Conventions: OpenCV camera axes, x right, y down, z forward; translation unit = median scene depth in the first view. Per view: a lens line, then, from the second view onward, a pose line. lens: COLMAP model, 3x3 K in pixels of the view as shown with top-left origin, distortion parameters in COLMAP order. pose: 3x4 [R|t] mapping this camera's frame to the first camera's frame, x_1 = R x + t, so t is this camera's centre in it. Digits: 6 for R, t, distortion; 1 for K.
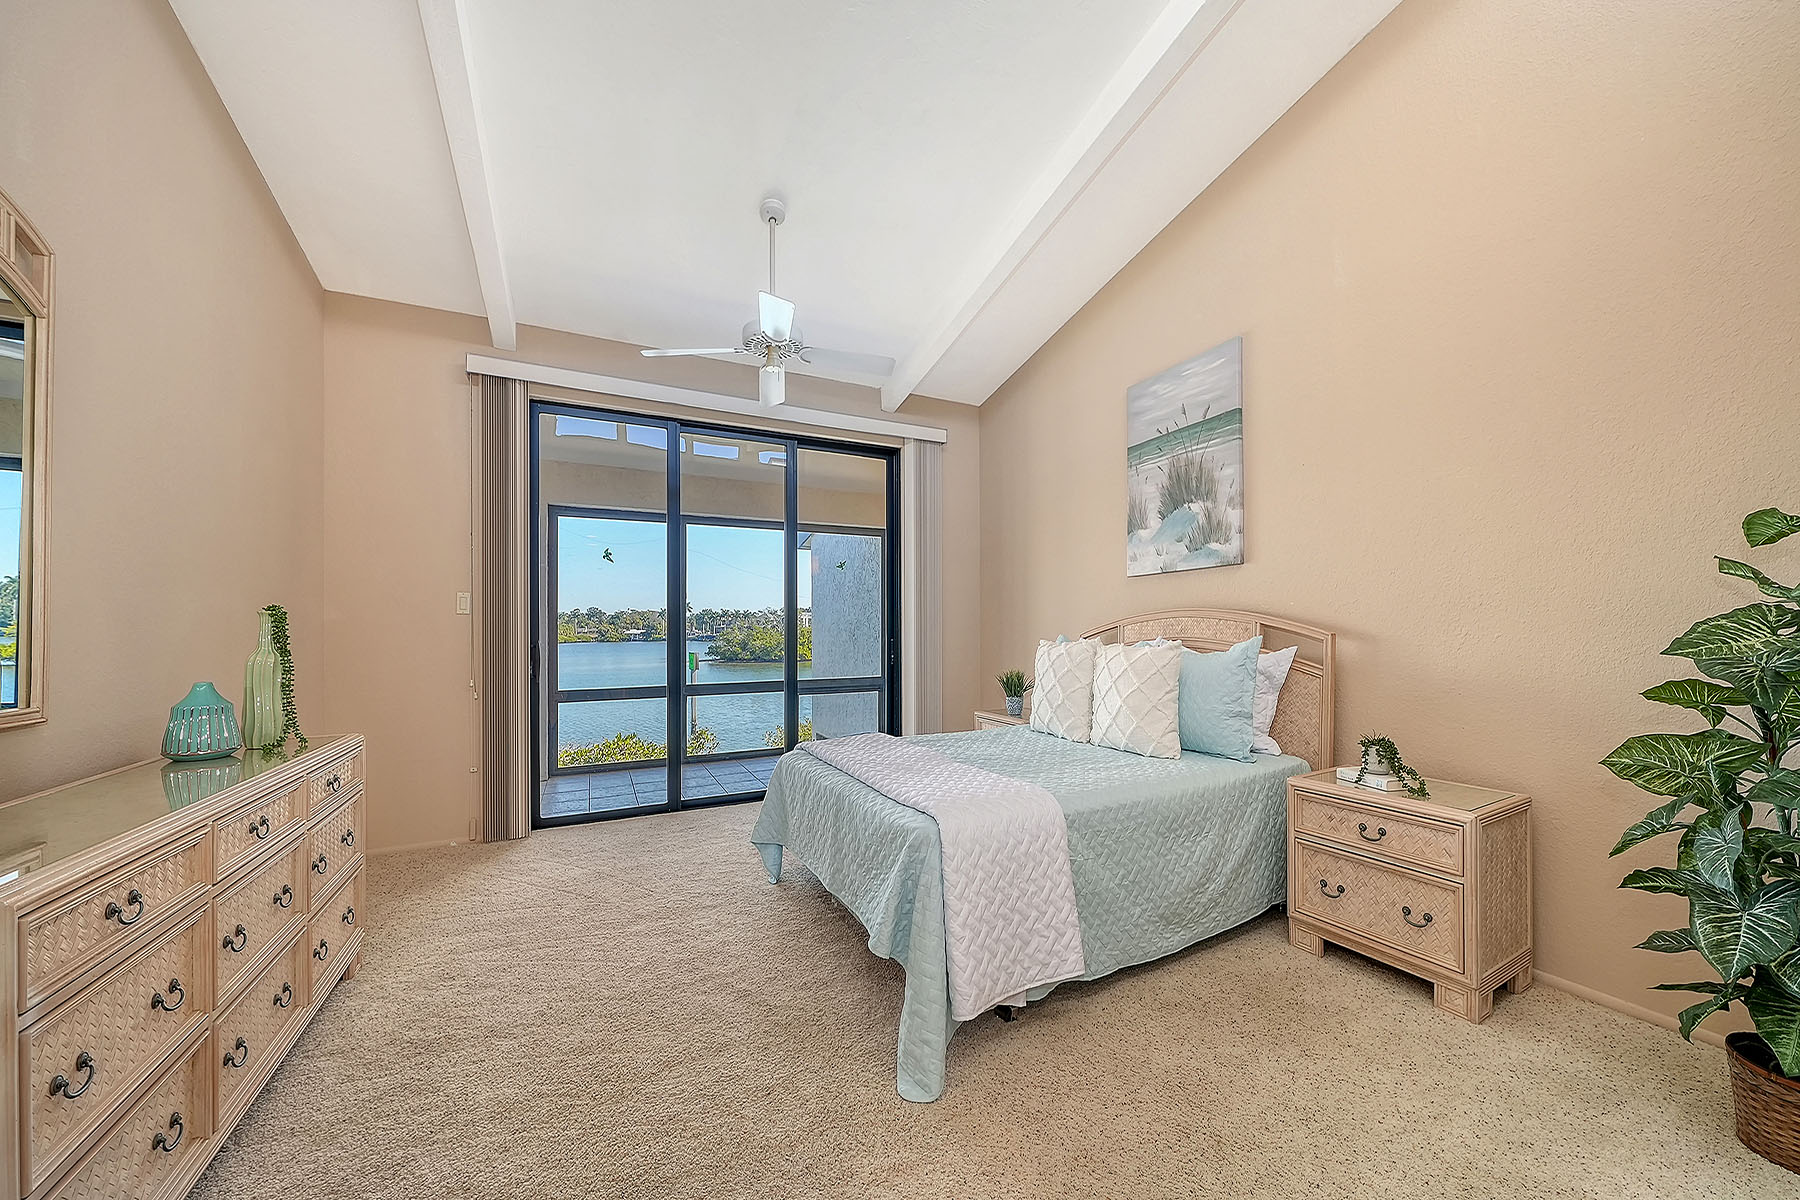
lens RADIAL K [[615.3, 0, 895.2], [0, 615.3, 623.6], [0, 0, 1]] dist [-0.001002, -0.000018]
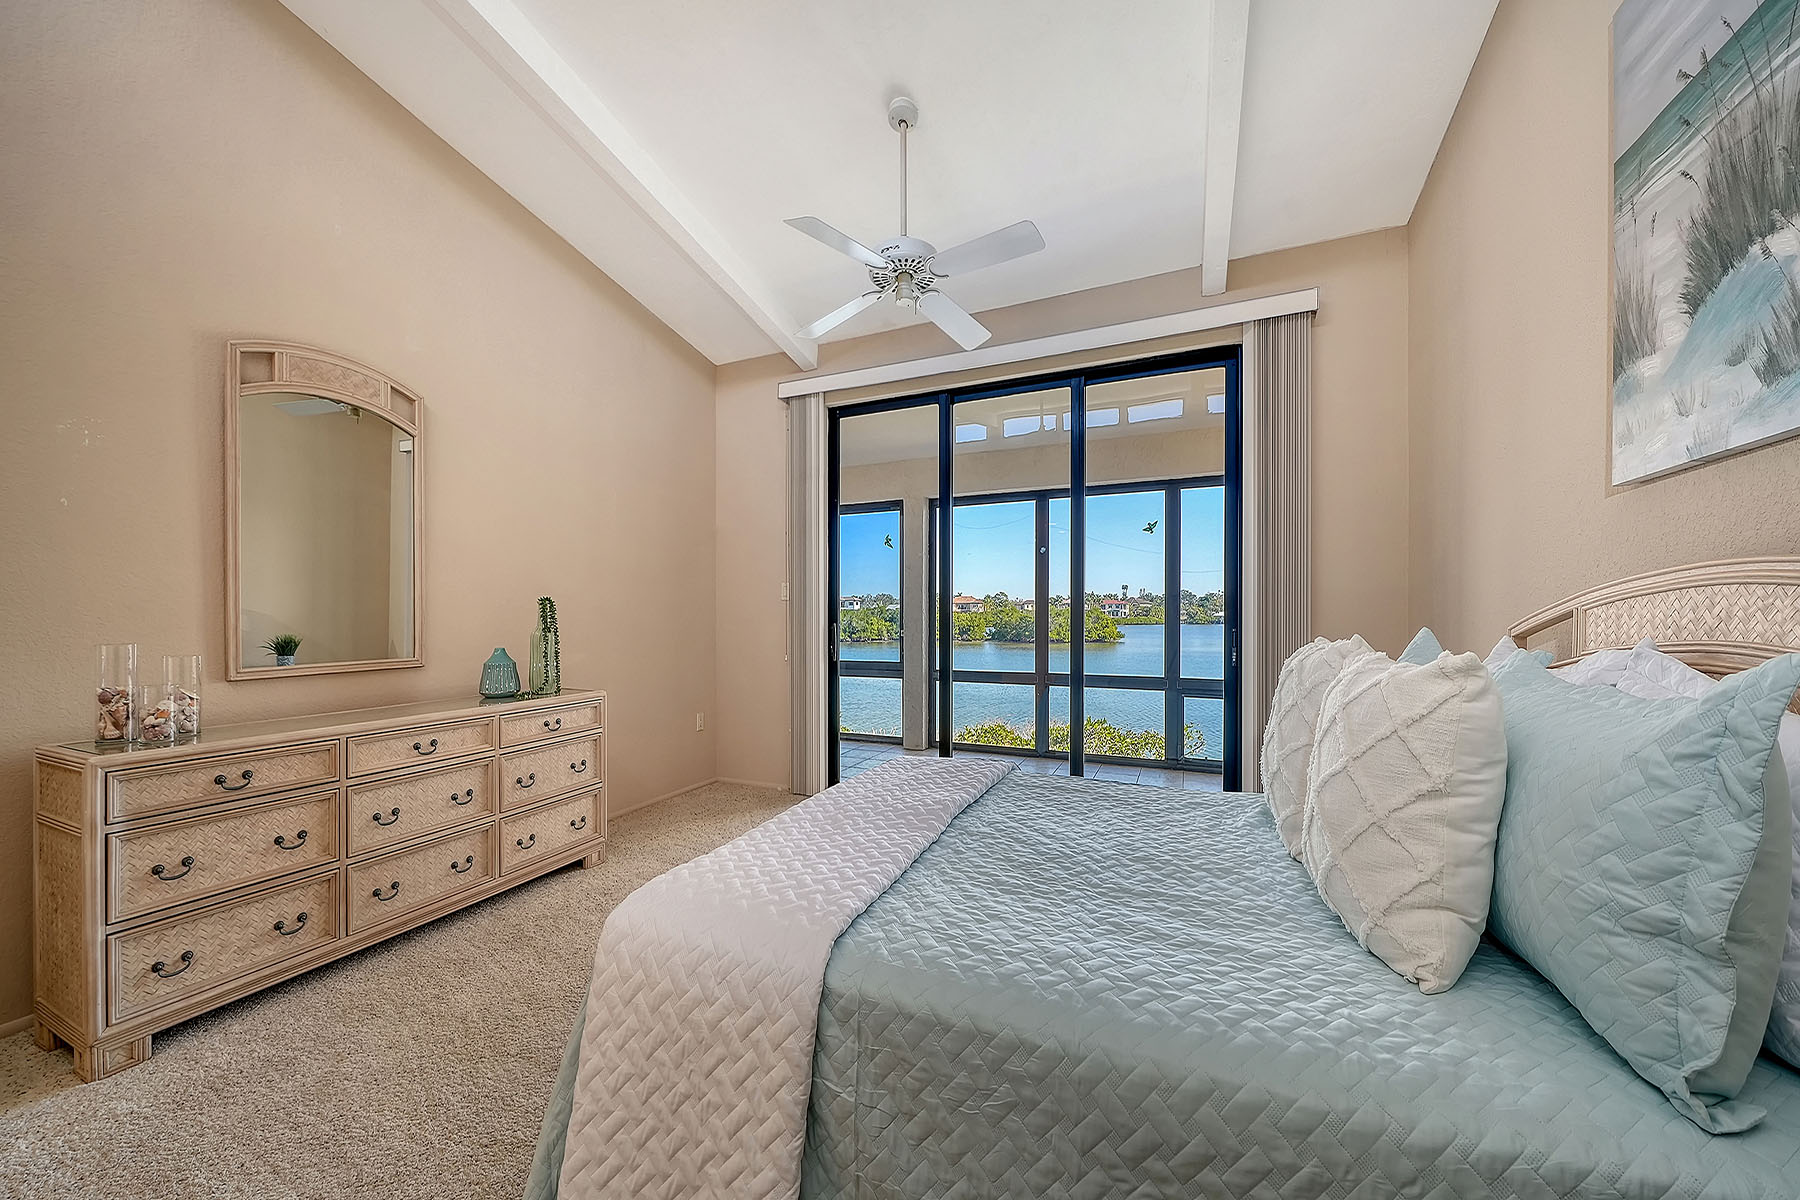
lens RADIAL K [[618.5, 0, 925.4], [0, 618.5, 610.5], [0, 0, 1]] dist [0.000226, -0.003524]
pose [[0.654638, -0.000700, -0.755942, 0.427031], [0.006284, 0.999970, 0.004515, -0.000035], [0.755916, -0.007706, 0.654623, 0.442159]]
